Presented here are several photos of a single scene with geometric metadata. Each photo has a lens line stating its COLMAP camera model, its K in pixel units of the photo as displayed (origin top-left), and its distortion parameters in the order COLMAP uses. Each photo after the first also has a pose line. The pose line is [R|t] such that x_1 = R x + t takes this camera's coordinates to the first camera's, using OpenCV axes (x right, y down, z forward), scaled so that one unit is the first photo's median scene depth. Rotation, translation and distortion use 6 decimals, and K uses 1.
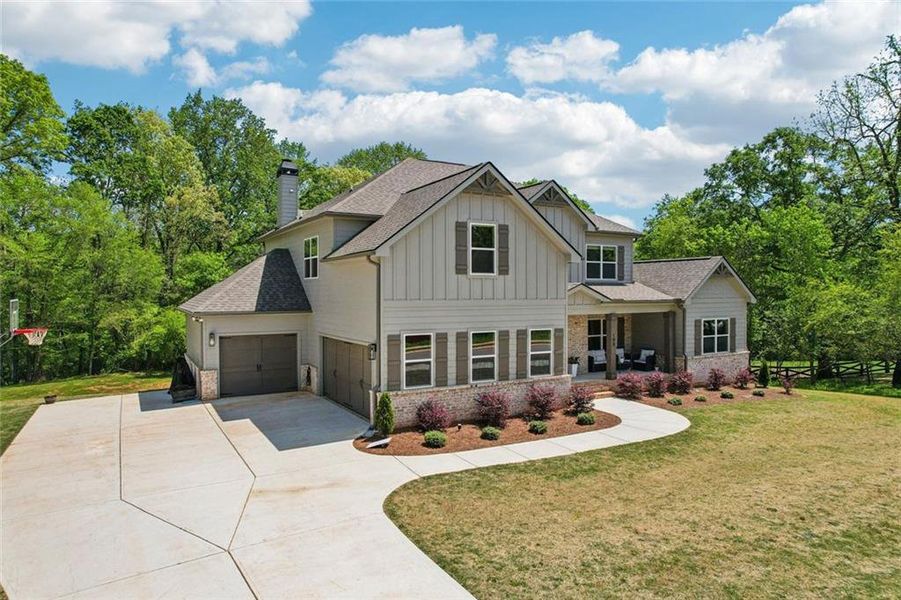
lens RADIAL K [[569.7, 0, 448.4], [0, 569.7, 295.7], [0, 0, 1]] dist [-0.039947, 0.001143]
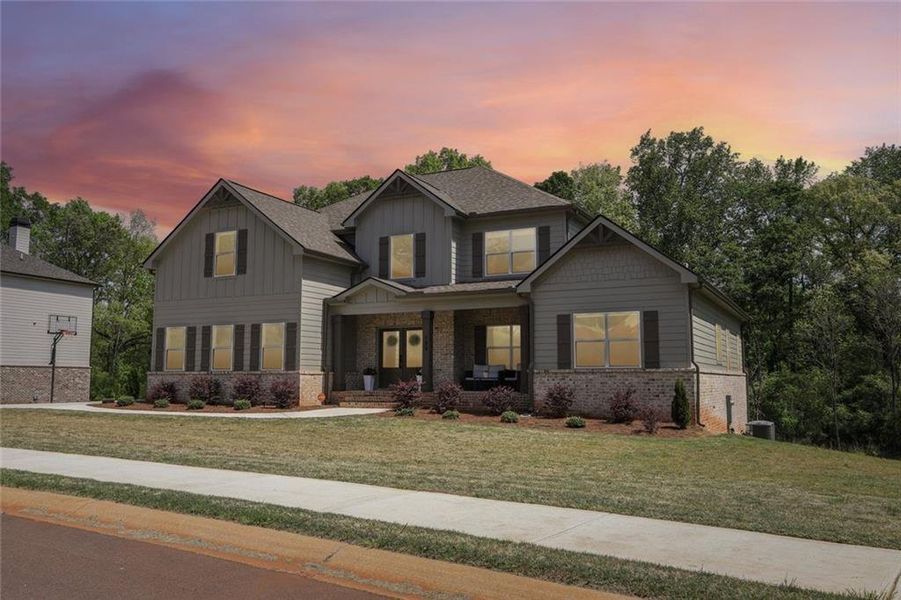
lens RADIAL K [[717.9, 0, 450.5], [0, 717.9, 300.0], [0, 0, 1]] dist [-0.000003, 0.001309]
pose [[0.556518, -0.088664, -0.826091, 1.473229], [-0.008214, 0.993654, -0.112183, 0.166781], [0.830795, 0.069218, 0.552258, 0.579641]]
